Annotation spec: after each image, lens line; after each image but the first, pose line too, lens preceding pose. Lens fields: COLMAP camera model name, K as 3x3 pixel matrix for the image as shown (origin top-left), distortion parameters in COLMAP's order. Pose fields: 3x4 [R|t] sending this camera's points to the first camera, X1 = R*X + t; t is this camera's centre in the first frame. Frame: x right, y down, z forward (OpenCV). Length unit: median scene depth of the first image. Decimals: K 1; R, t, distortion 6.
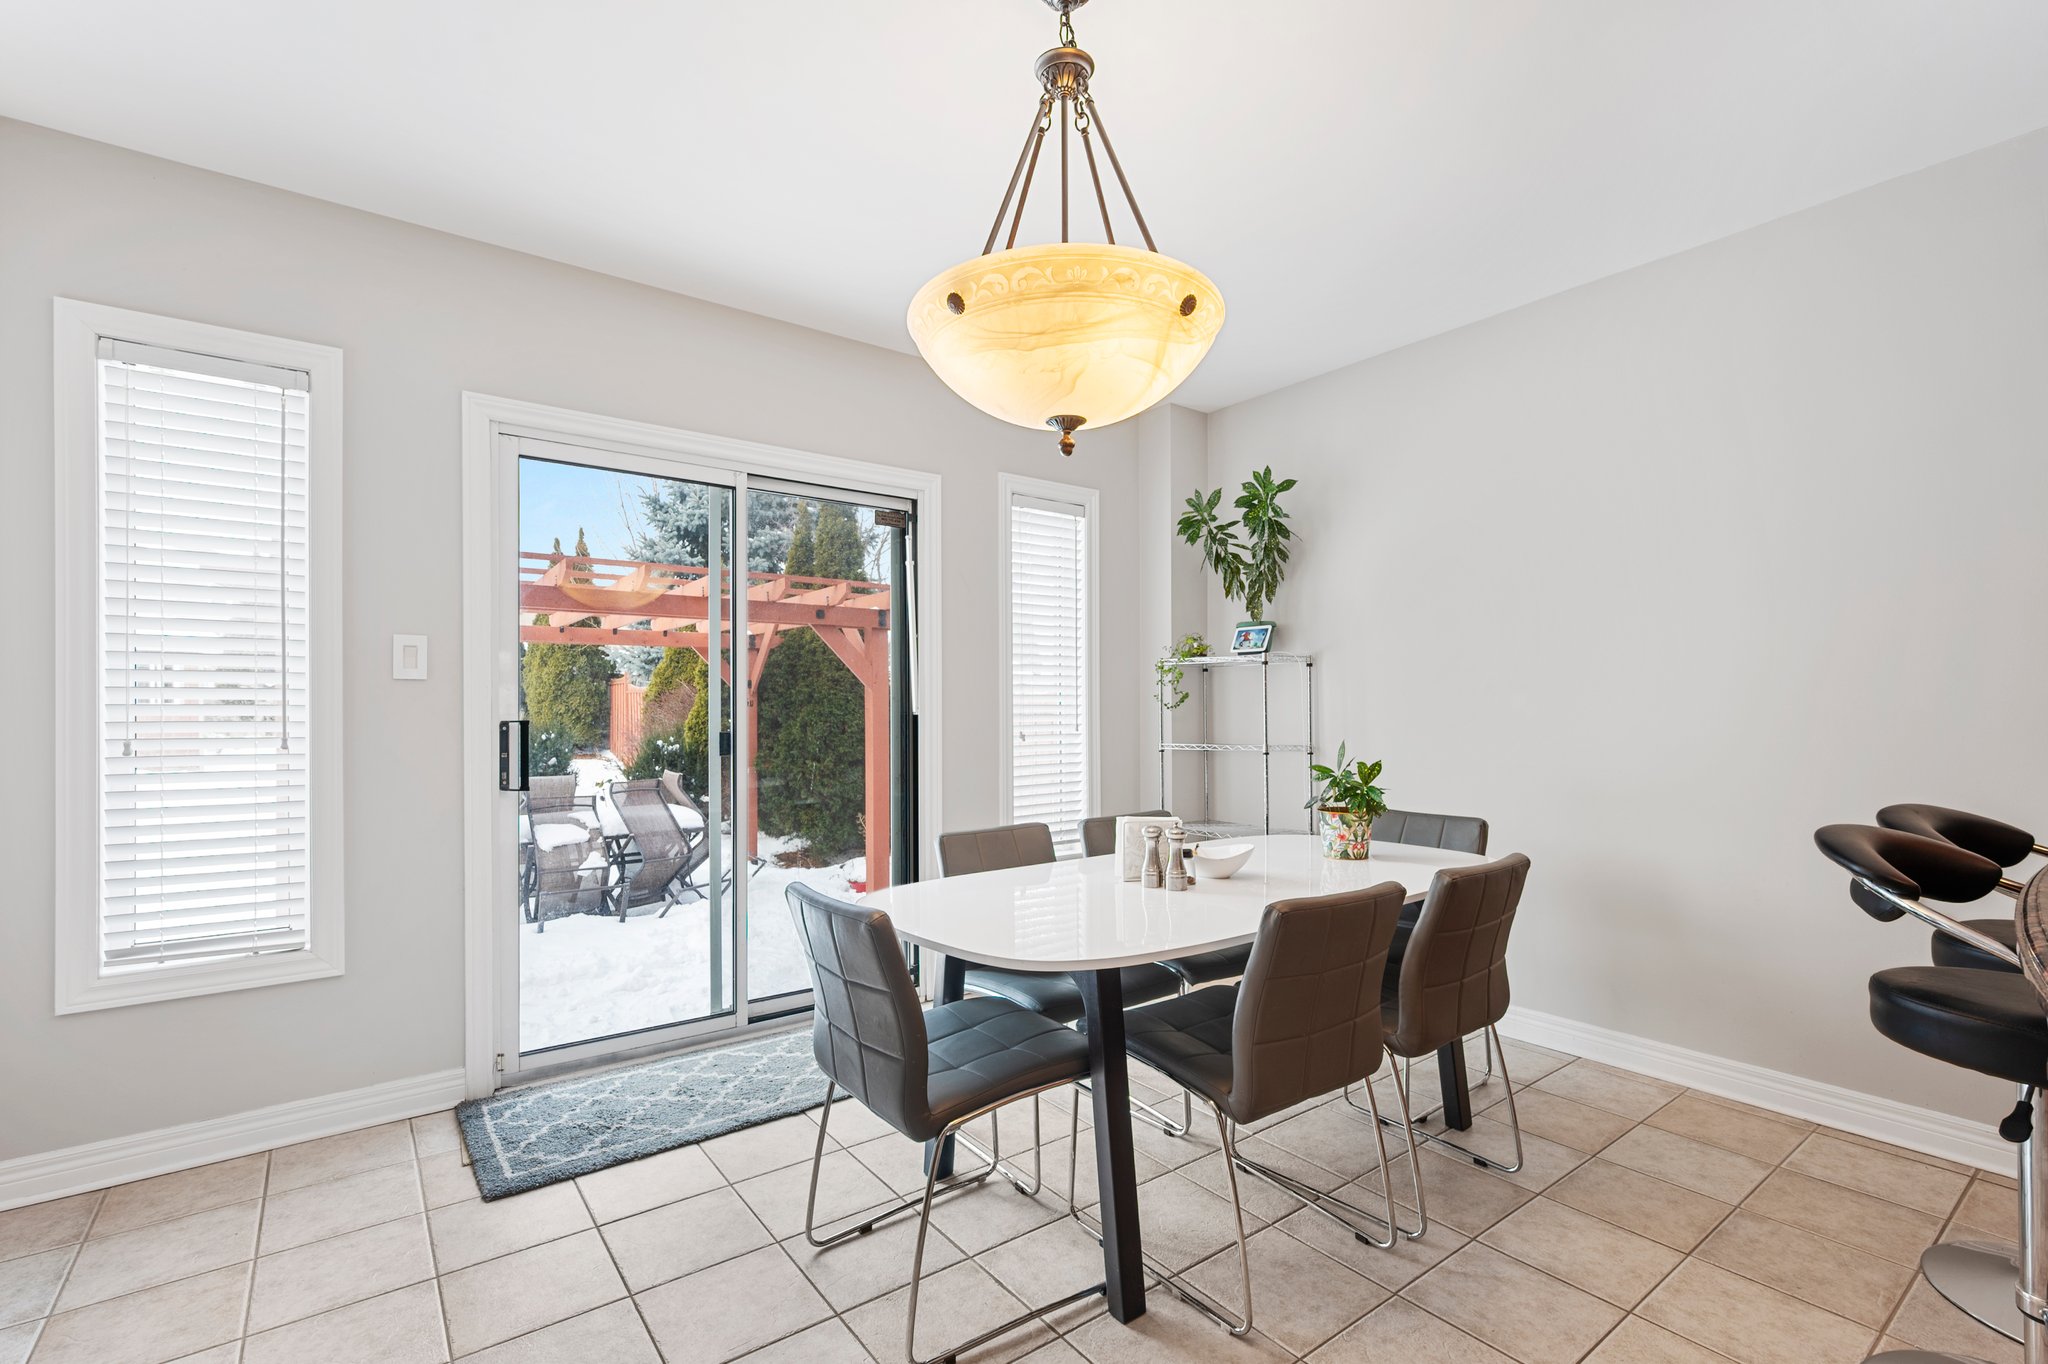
lens RADIAL K [[915.8, 0, 1035.0], [0, 915.8, 708.5], [0, 0, 1]] dist [-0.001687, -0.000045]
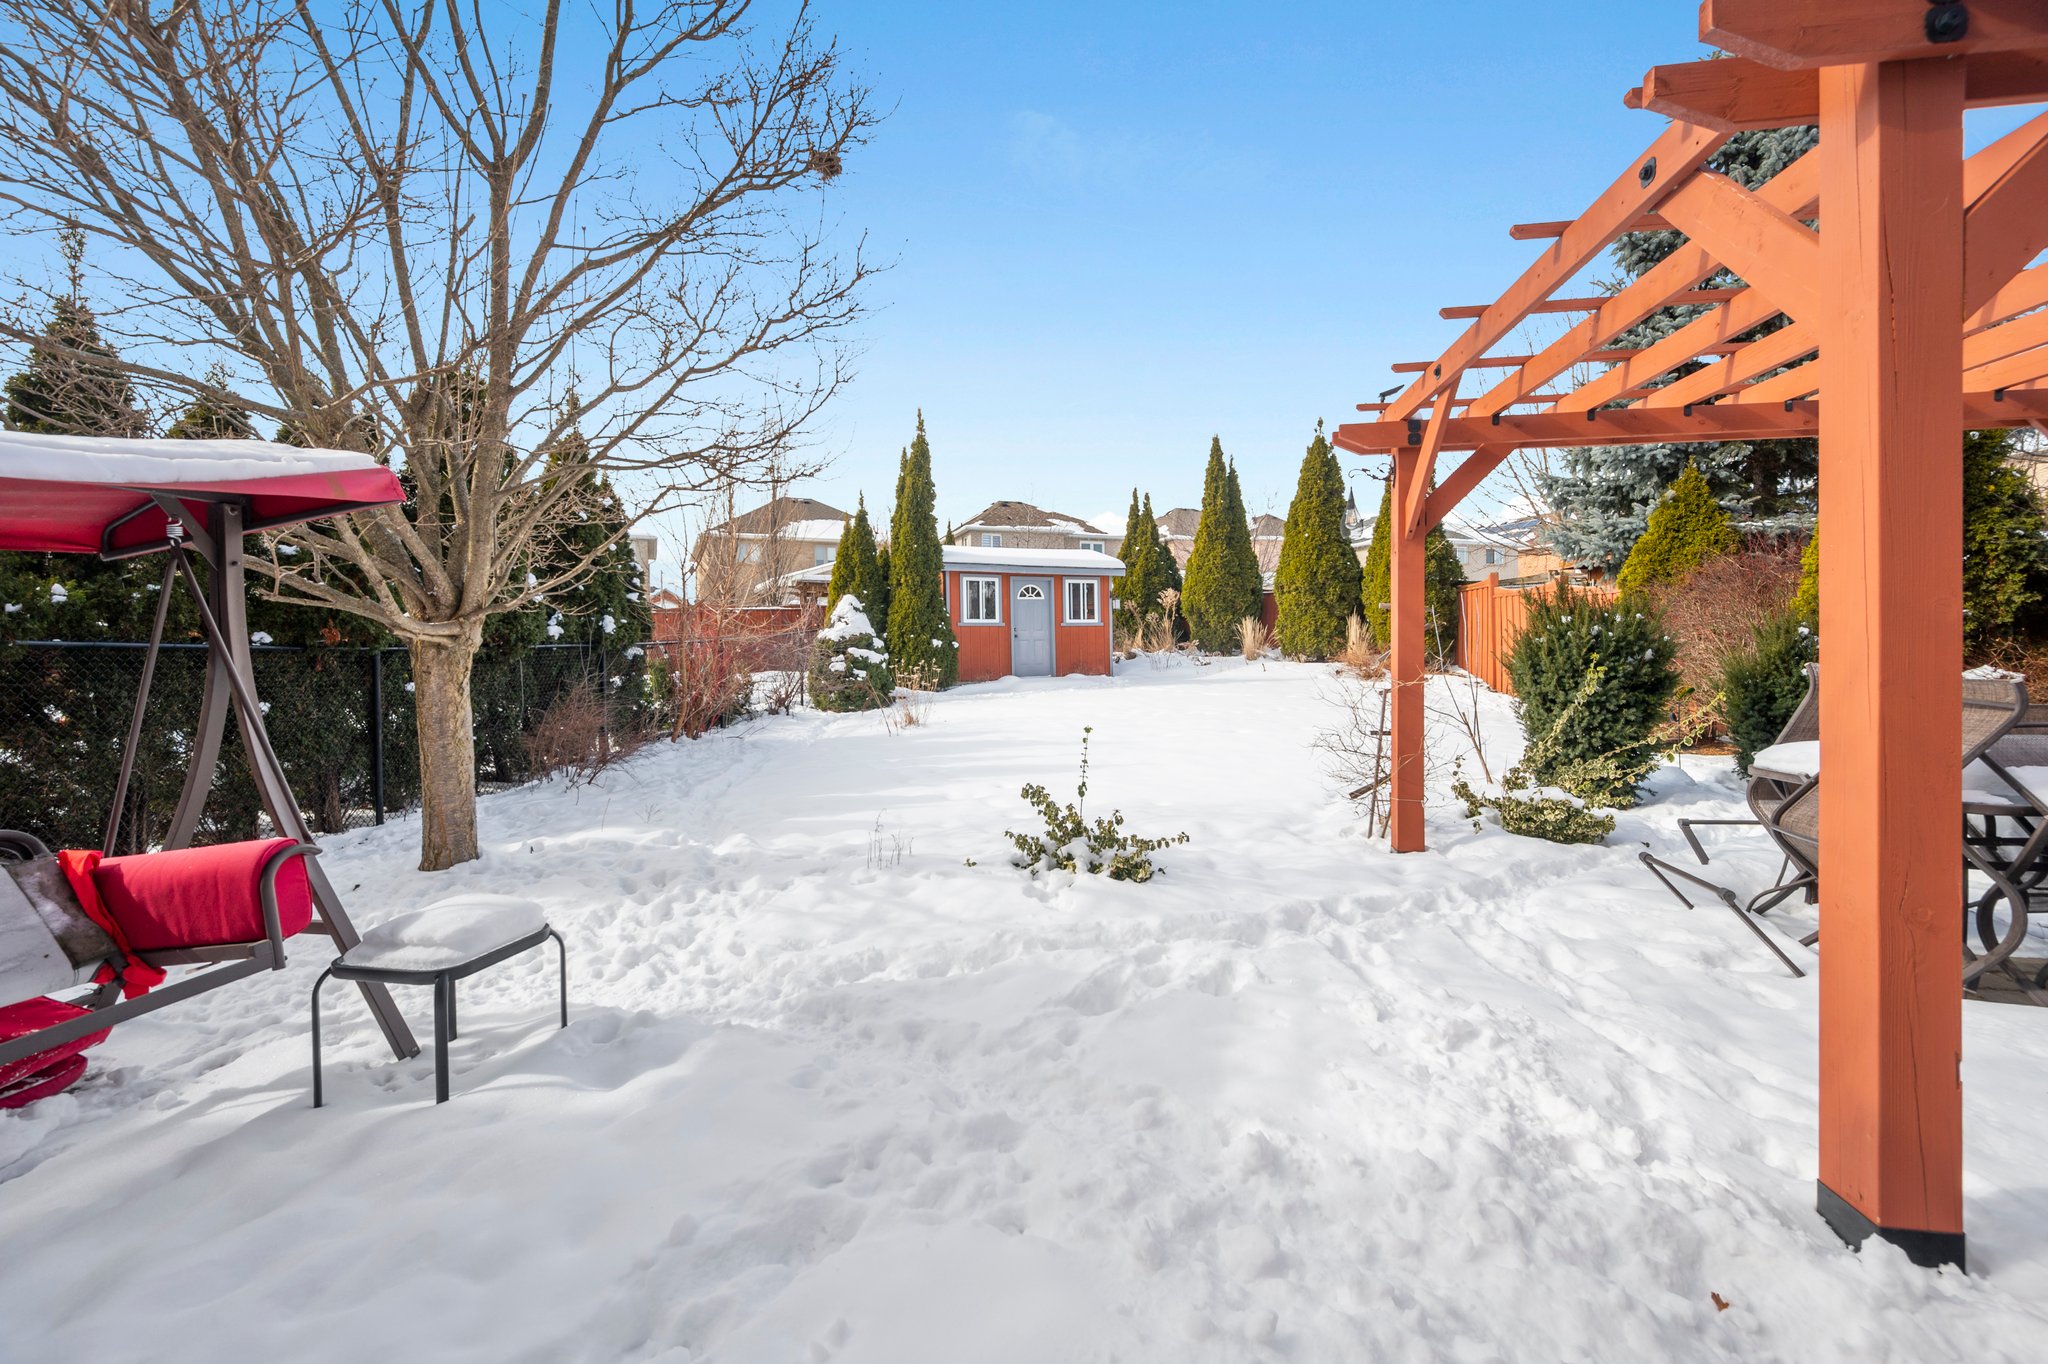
lens RADIAL K [[815.4, 0, 1012.2], [0, 815.4, 652.1], [0, 0, 1]] dist [0.001495, -0.000064]
pose [[0.707071, -0.000653, -0.707143, -1.051422], [0.006599, 0.999962, 0.005674, 0.120229], [0.707112, -0.008679, 0.707048, 0.682020]]
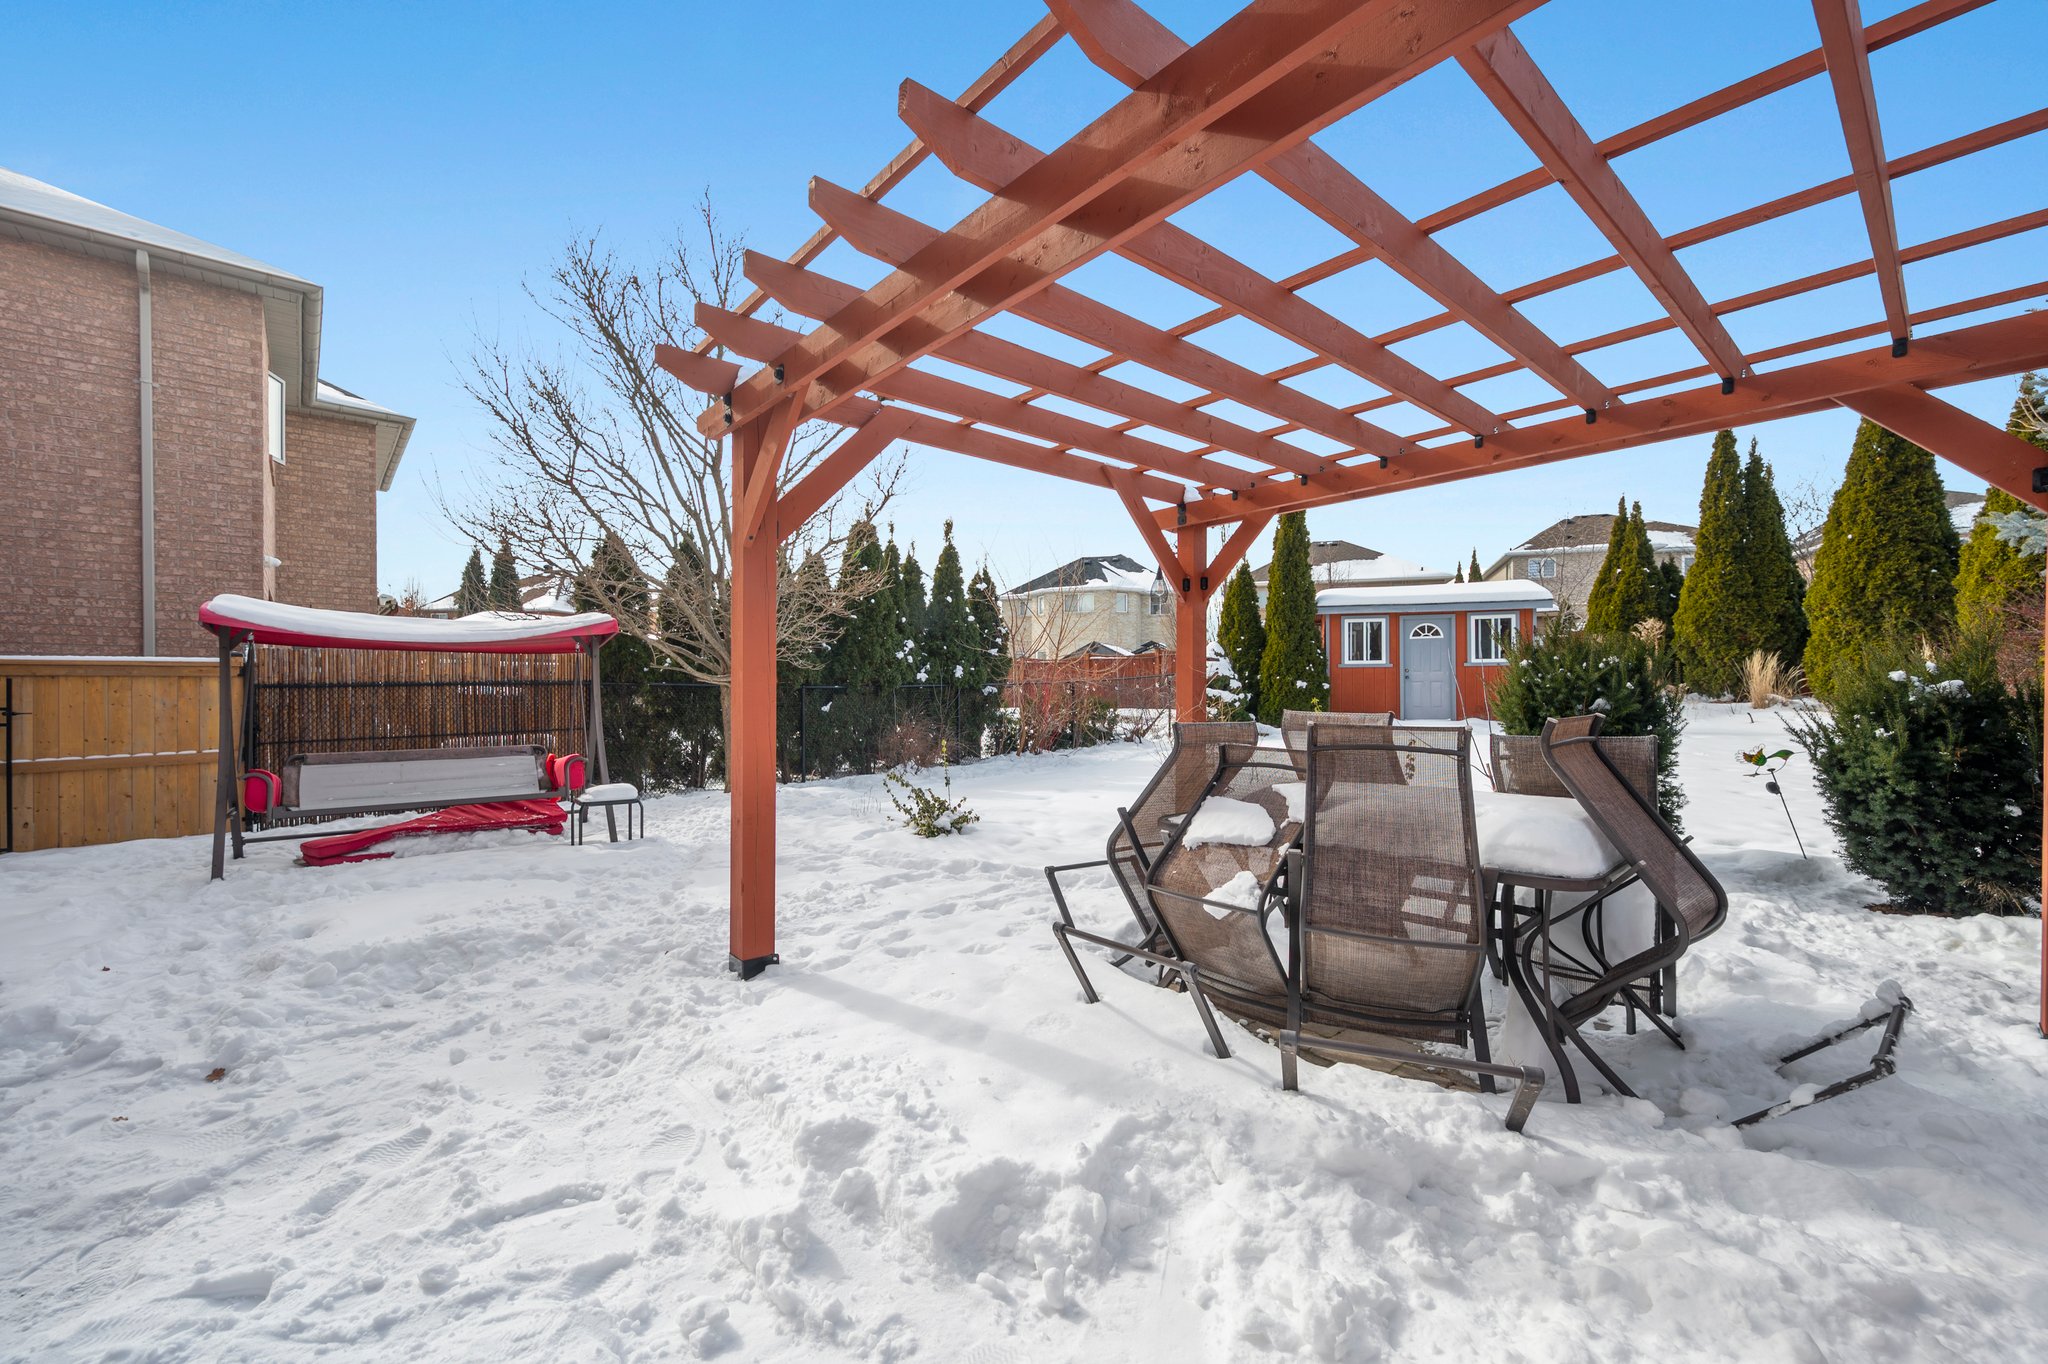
lens RADIAL K [[815.4, 0, 1038.1], [0, 815.4, 682.4], [0, 0, 1]] dist [0.001495, -0.000064]
pose [[0.071398, -0.007193, -0.997422, -0.142434], [-0.000701, 0.999973, -0.007262, 0.117135], [0.997448, 0.001218, 0.071391, 1.512739]]
